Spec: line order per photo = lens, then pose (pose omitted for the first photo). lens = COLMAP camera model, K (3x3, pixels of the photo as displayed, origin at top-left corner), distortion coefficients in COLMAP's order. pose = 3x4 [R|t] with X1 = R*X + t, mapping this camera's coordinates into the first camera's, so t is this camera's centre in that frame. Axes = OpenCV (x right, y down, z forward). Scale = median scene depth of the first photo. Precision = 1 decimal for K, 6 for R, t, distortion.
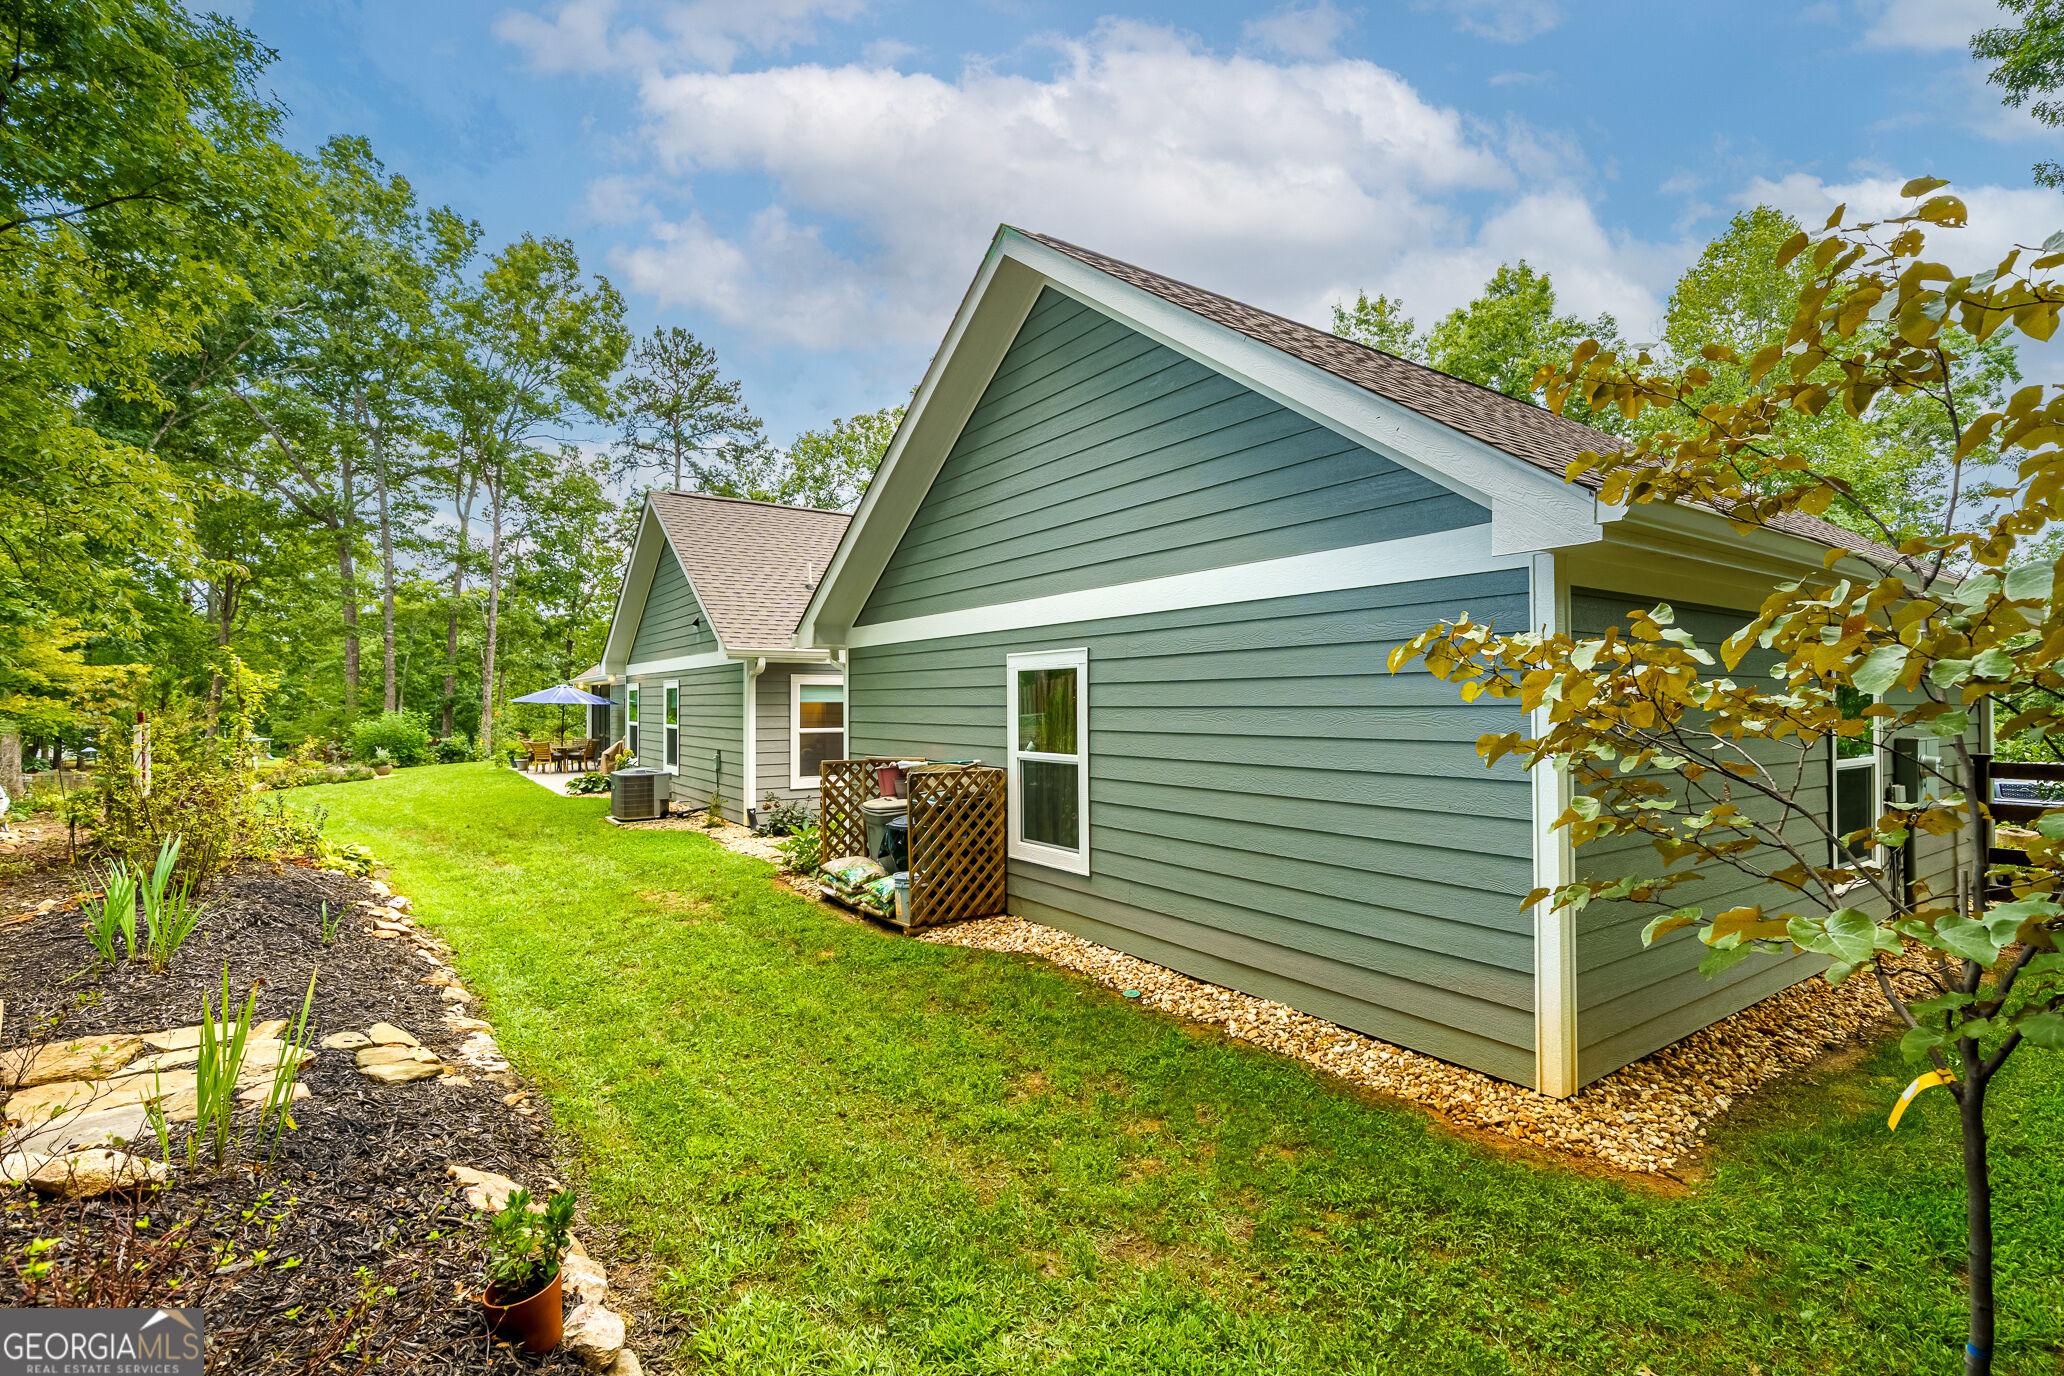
lens RADIAL K [[944.8, 0, 1032.0], [0, 944.8, 688.0], [0, 0, 1]] dist [0.000049, -0.000001]
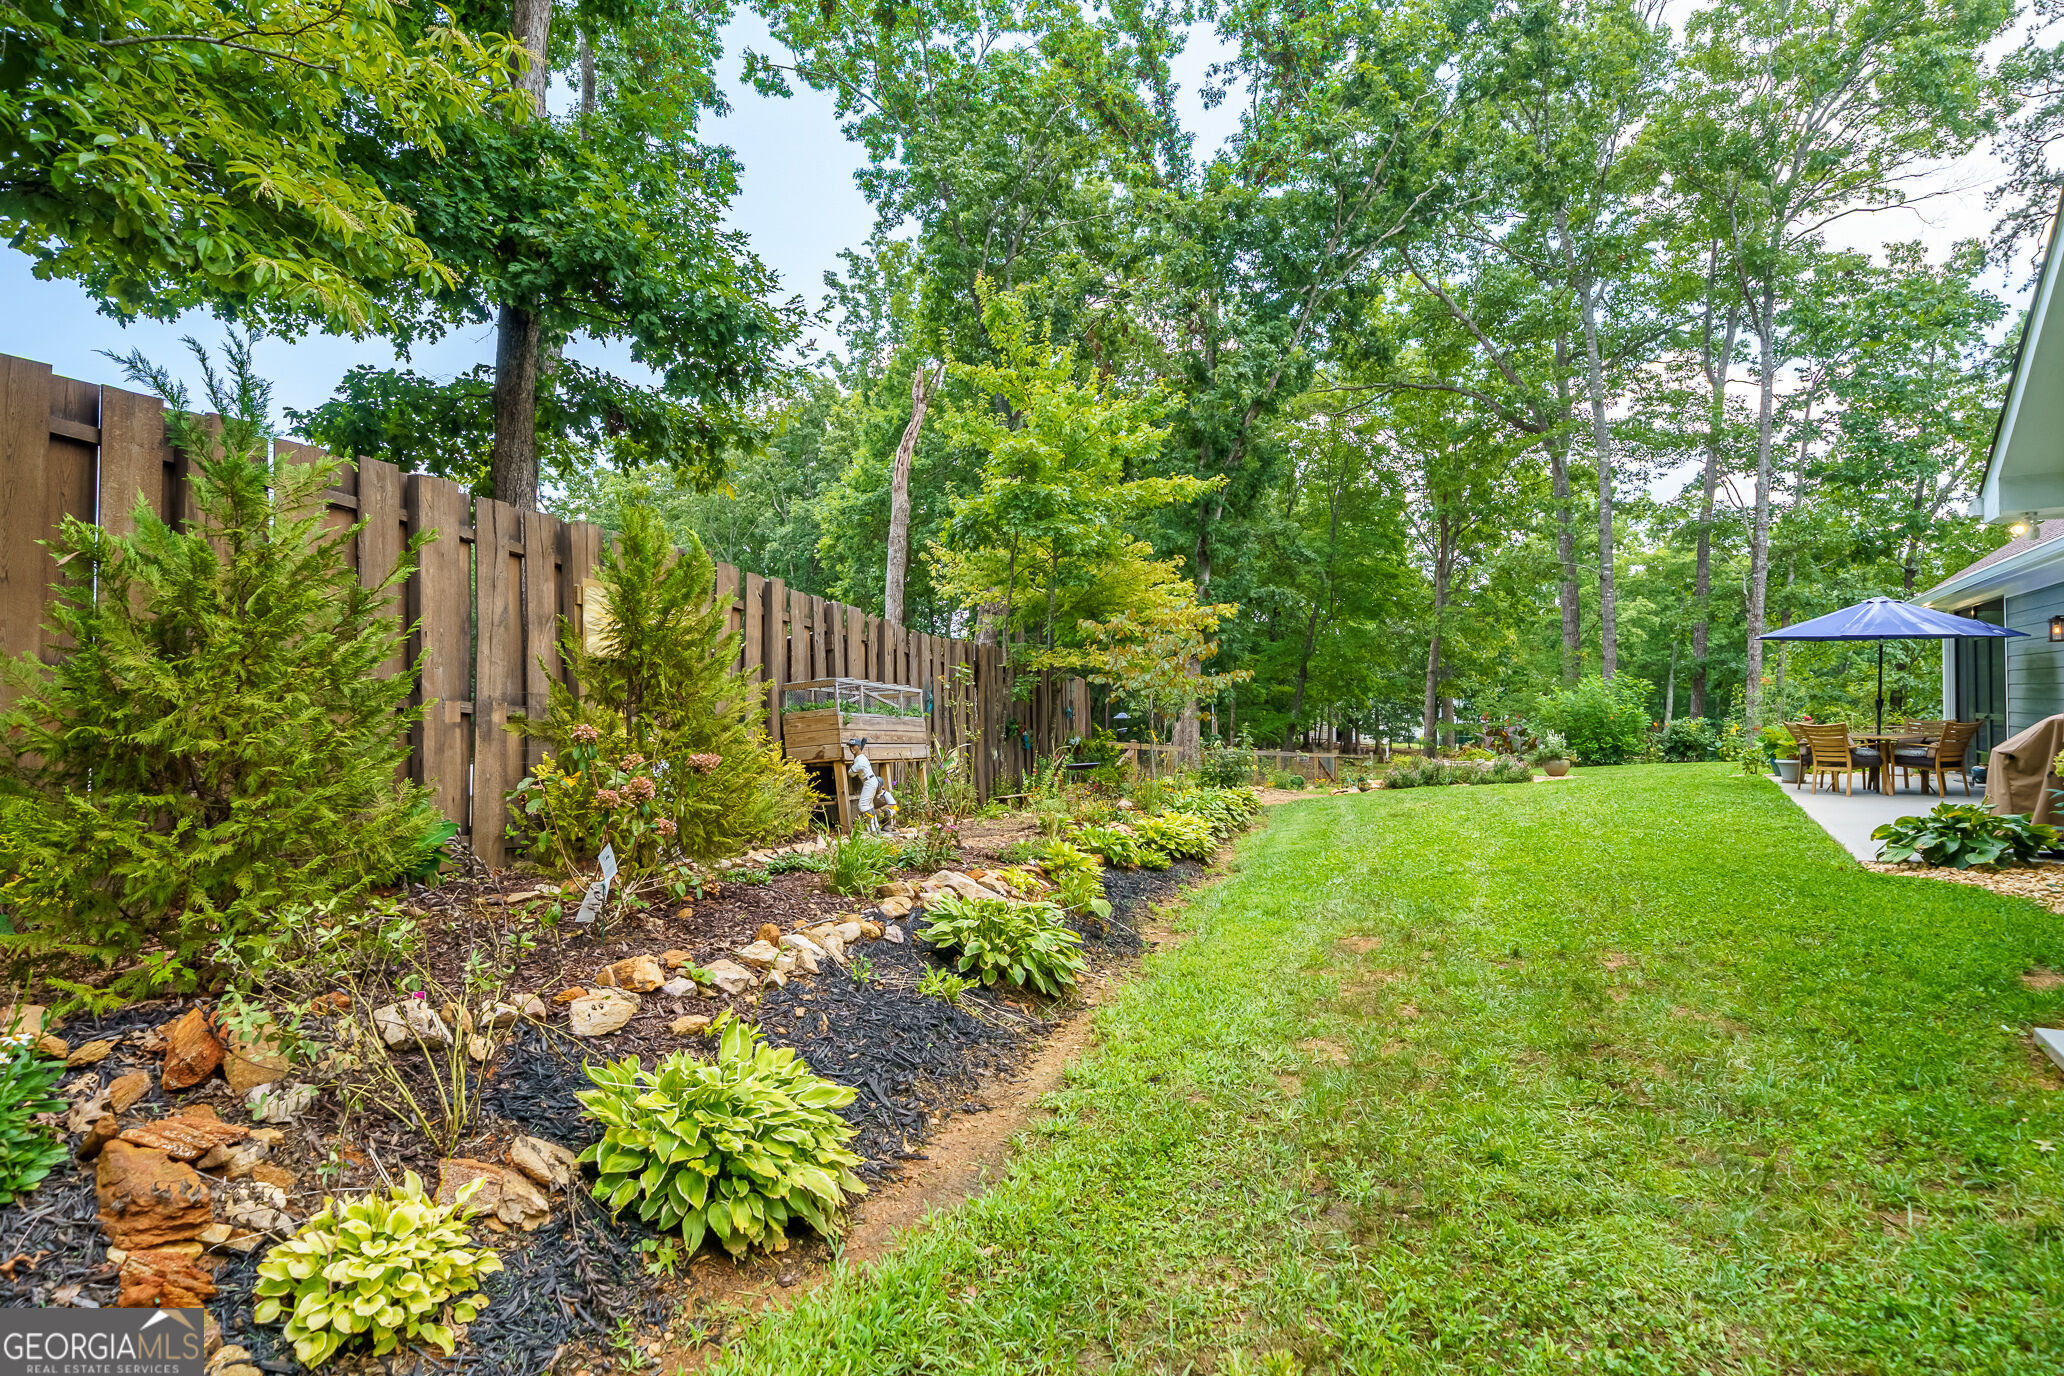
lens RADIAL K [[1160.5, 0, 1032.0], [0, 1160.5, 688.0], [0, 0, 1]] dist [-0.000968, -0.000529]
pose [[0.446247, -0.009152, -0.894863, -0.180068], [0.020771, 0.999784, 0.000133, 0.030252], [0.894669, -0.018646, 0.446341, 0.386211]]
